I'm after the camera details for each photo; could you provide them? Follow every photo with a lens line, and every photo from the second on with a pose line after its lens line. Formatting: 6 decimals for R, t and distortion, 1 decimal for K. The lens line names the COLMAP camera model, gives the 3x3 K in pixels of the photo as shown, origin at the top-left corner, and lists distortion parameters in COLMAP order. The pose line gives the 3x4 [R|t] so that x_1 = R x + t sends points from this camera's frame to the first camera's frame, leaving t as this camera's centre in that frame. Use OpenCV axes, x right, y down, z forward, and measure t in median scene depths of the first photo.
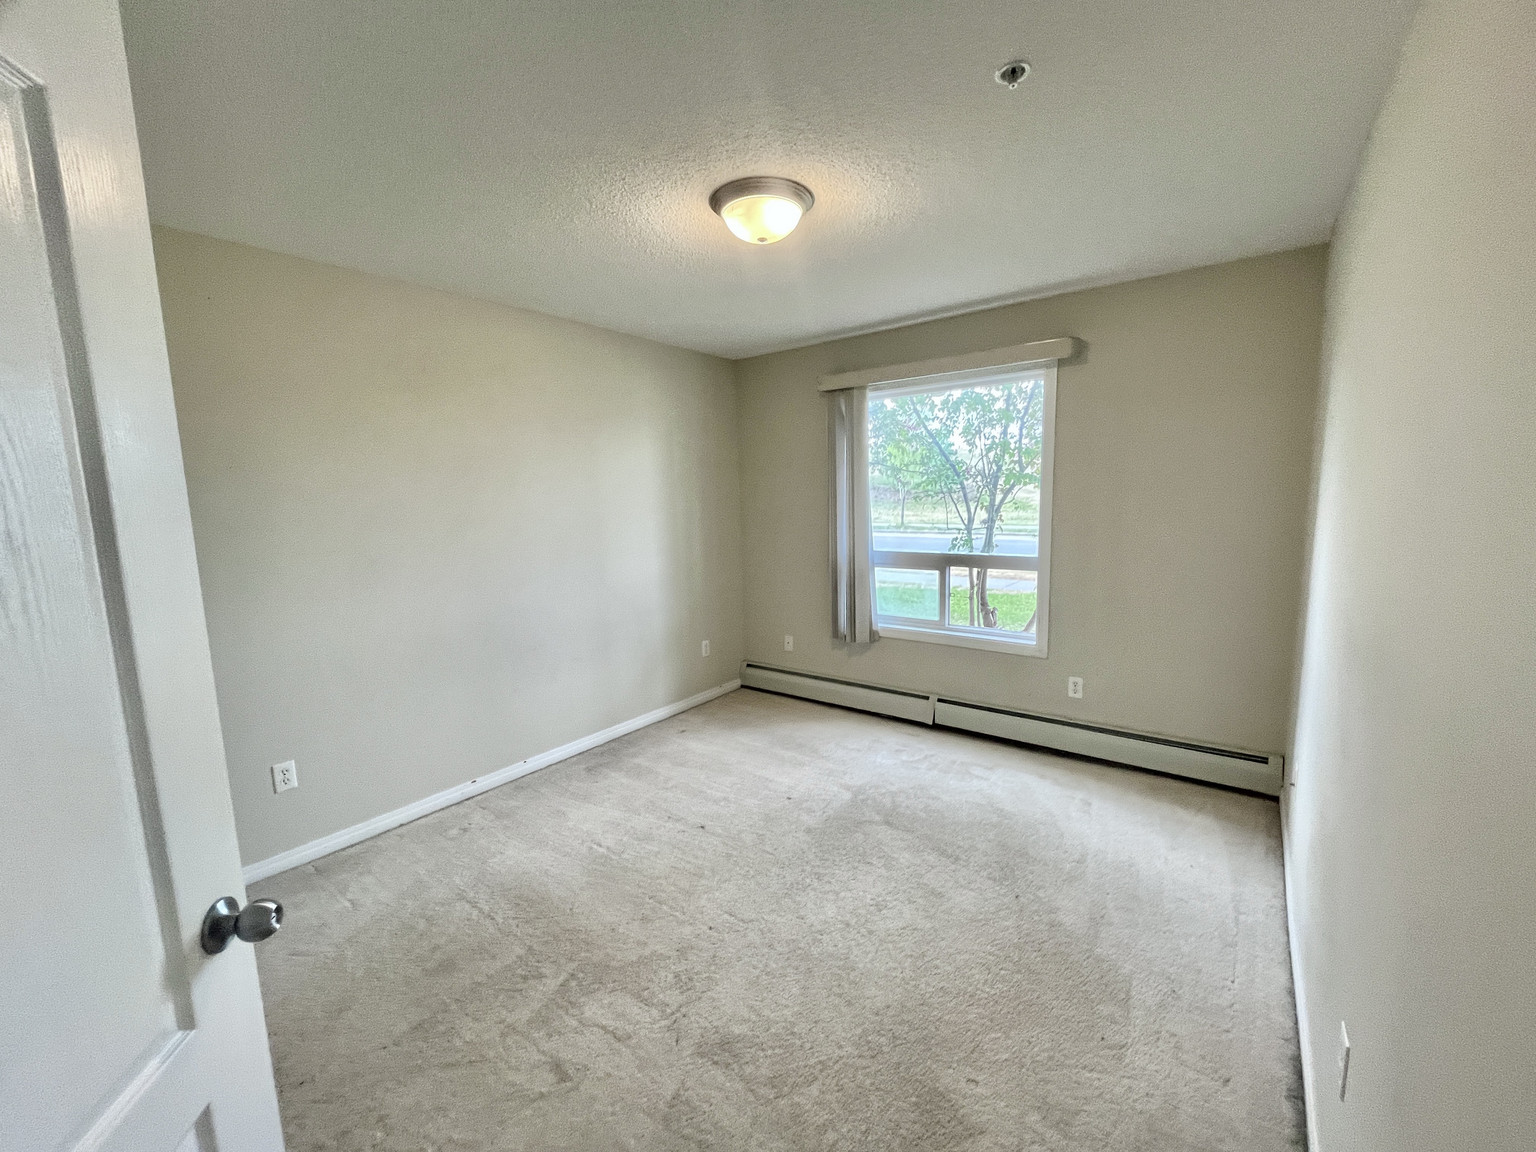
lens RADIAL K [[619.4, 0, 769.8], [0, 619.4, 579.4], [0, 0, 1]] dist [-0.001748, 0.000003]
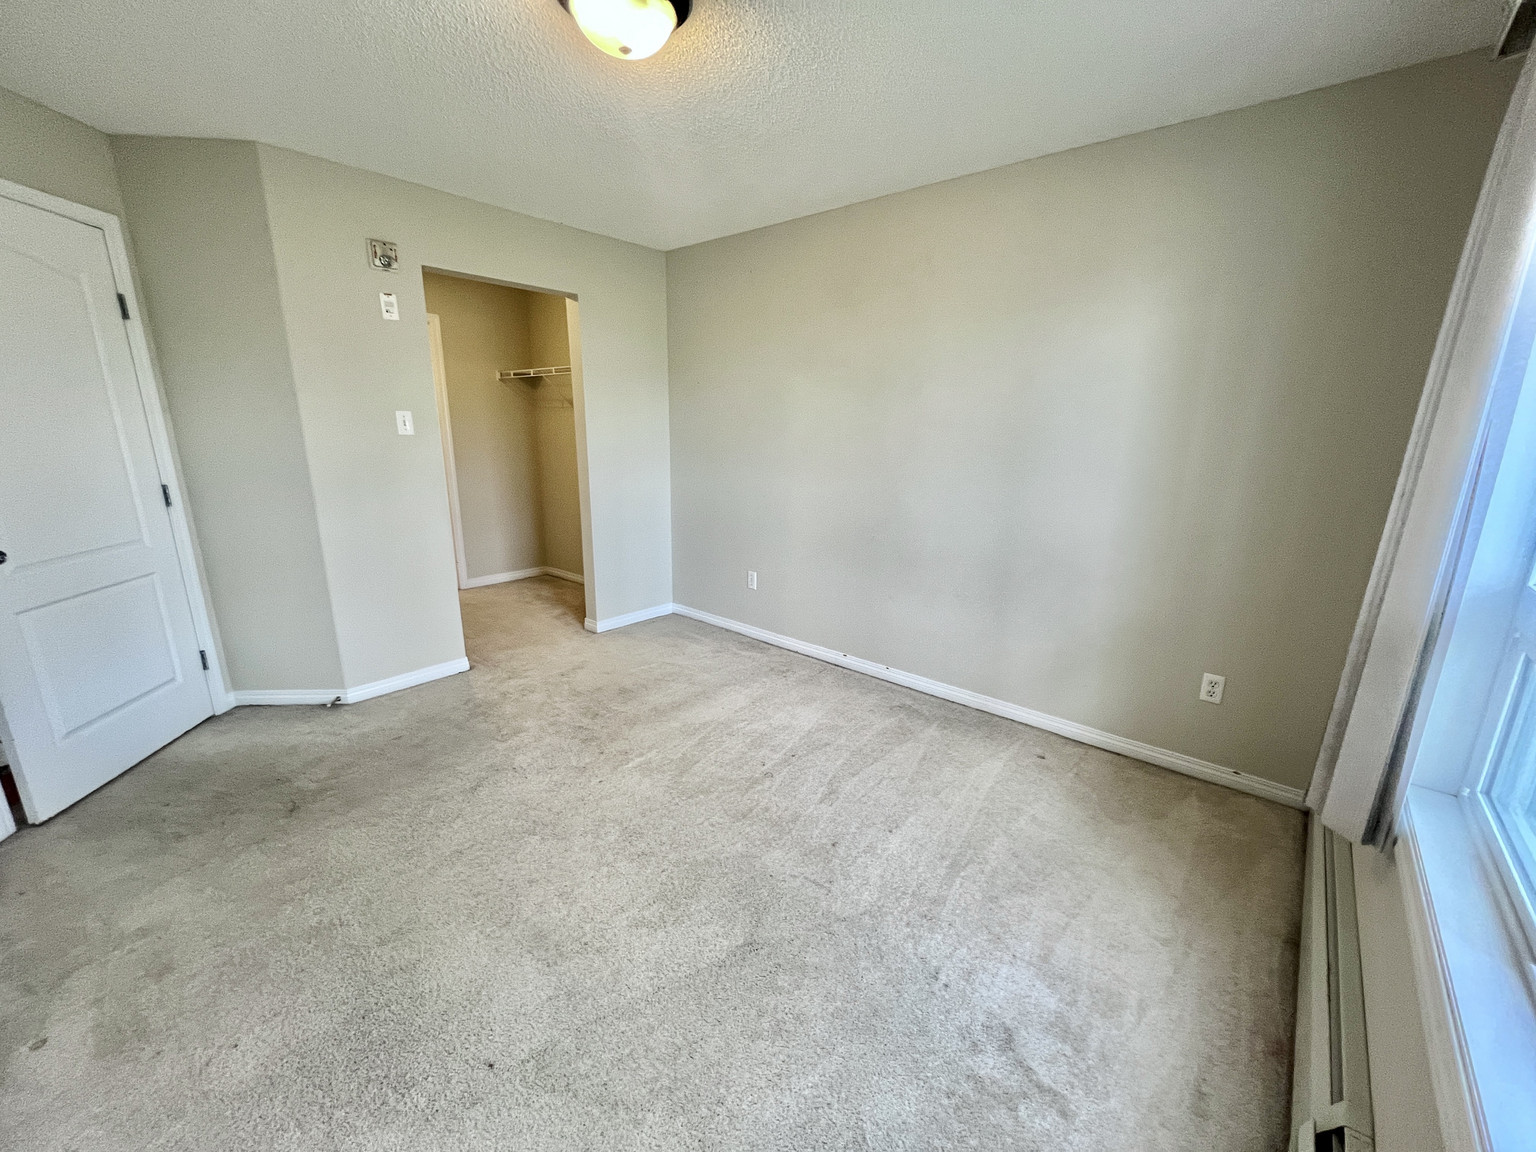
lens RADIAL K [[619.4, 0, 769.8], [0, 619.4, 579.4], [0, 0, 1]] dist [-0.001748, 0.000003]
pose [[-0.068165, 0.265410, -0.961723, 0.487672], [-0.145901, 0.950950, 0.272778, -0.083439], [0.986948, 0.158910, -0.026098, 0.701856]]
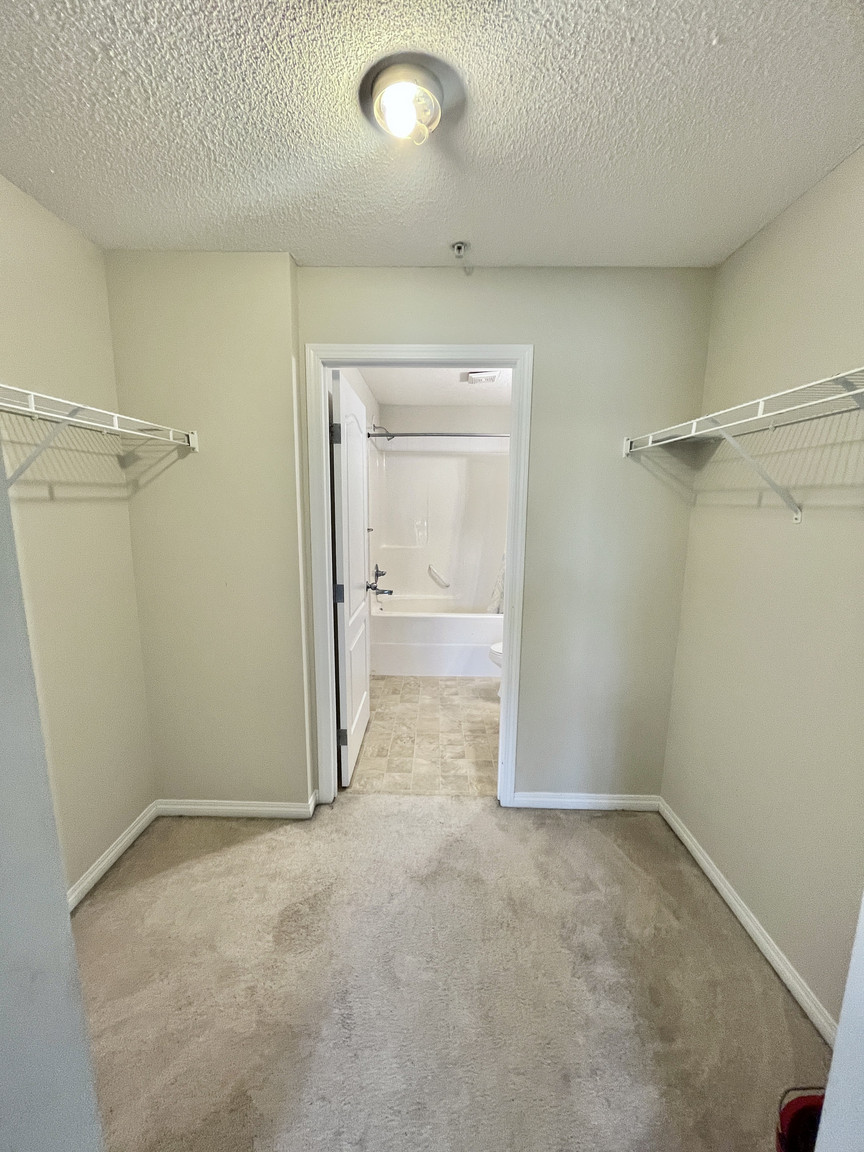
lens RADIAL K [[464.5, 0, 431.6], [0, 464.5, 578.3], [0, 0, 1]] dist [-0.001748, 0.000003]
pose [[-0.807334, 0.112702, -0.579233, -0.355933], [-0.070395, 0.956188, 0.284164, -0.044354], [0.585881, 0.270191, -0.764029, 0.340090]]
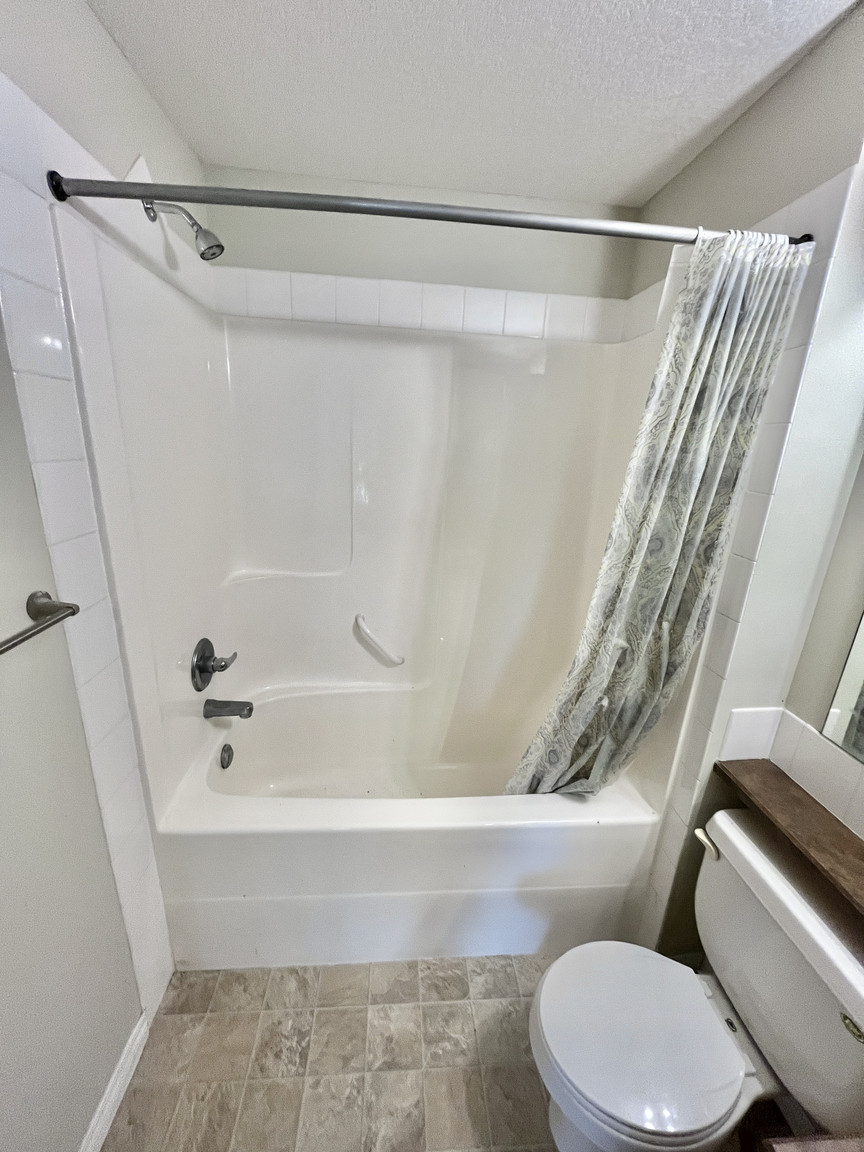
lens RADIAL K [[464.5, 0, 431.6], [0, 464.5, 578.3], [0, 0, 1]] dist [-0.001748, 0.000003]
pose [[-0.754109, 0.181967, -0.631037, -0.812590], [-0.119378, 0.906863, 0.404164, 0.014734], [0.645809, 0.380116, -0.662150, -0.233793]]
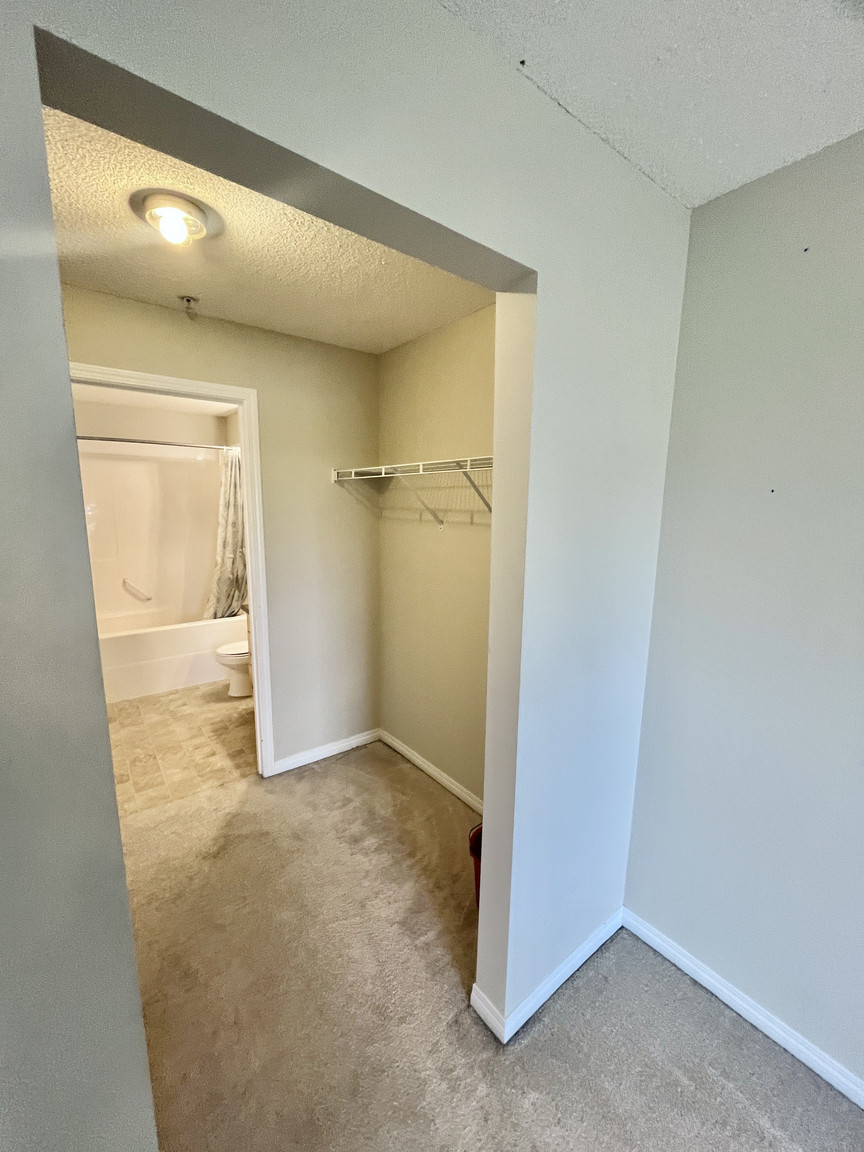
lens RADIAL K [[461.1, 0, 432.0], [0, 461.1, 576.0], [0, 0, 1]] dist [-0.005369, -0.000326]
pose [[-0.262712, 0.172120, -0.949398, -0.204279], [-0.134660, 0.967790, 0.212717, -0.073987], [0.955431, 0.183730, -0.231072, 0.359352]]
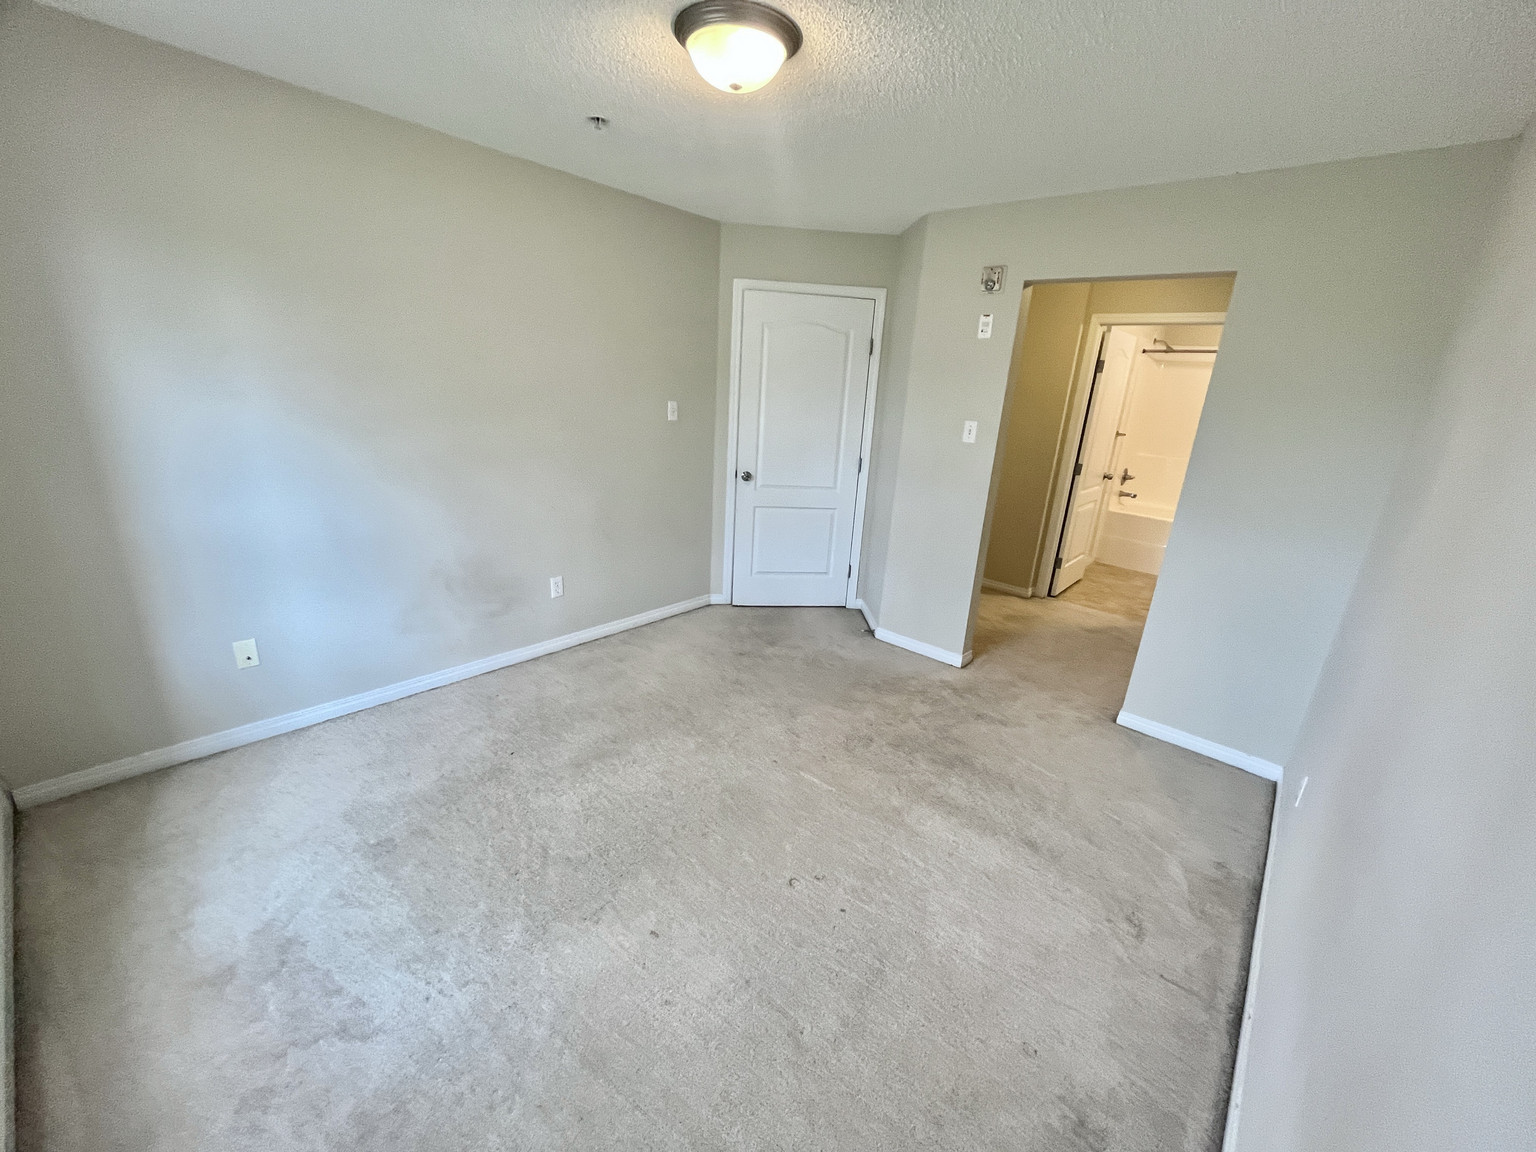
lens RADIAL K [[614.8, 0, 768.0], [0, 614.8, 576.0], [0, 0, 1]] dist [-0.005369, -0.000326]
pose [[-0.995922, -0.058493, 0.068684, -0.079232], [-0.023369, 0.902609, 0.429826, -0.170713], [-0.087137, 0.426468, -0.900295, 1.075761]]
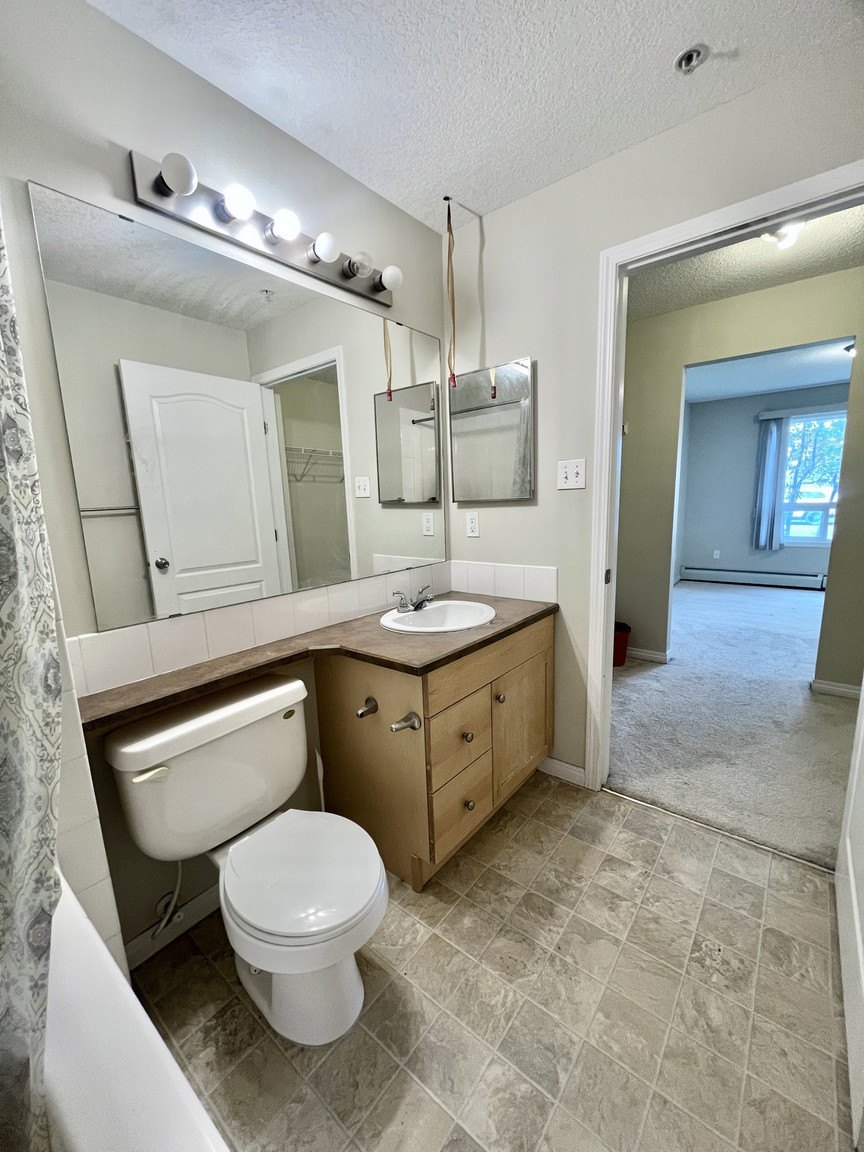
lens RADIAL K [[464.5, 0, 431.6], [0, 464.5, 578.3], [0, 0, 1]] dist [-0.001748, 0.000003]
pose [[0.999323, -0.001261, -0.036773, -0.930198], [0.002534, 0.999398, 0.034614, 0.146707], [0.036708, -0.034684, 0.998724, -0.534363]]
